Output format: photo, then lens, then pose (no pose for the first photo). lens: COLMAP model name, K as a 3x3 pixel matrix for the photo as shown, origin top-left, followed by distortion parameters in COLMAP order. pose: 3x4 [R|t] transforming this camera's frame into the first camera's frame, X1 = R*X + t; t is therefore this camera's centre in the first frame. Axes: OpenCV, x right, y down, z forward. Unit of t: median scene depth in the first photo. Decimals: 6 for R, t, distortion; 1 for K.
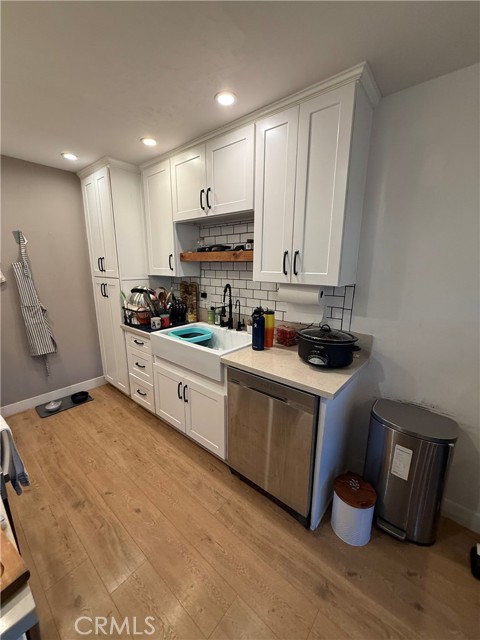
lens RADIAL K [[255.4, 0, 239.0], [0, 255.4, 319.0], [0, 0, 1]] dist [-0.002267, 0.000132]
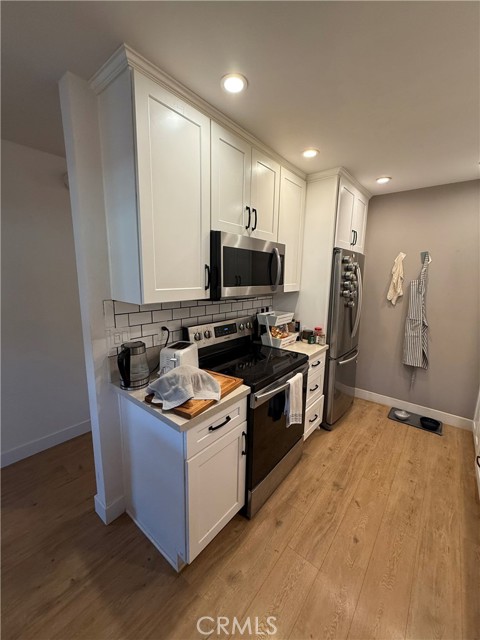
lens RADIAL K [[255.4, 0, 239.0], [0, 255.4, 319.0], [0, 0, 1]] dist [-0.002267, 0.000132]
pose [[0.008855, 0.170052, -0.985395, 0.356032], [-0.227560, 0.959921, 0.163611, -0.086626], [0.973724, 0.222788, 0.047197, 0.311550]]
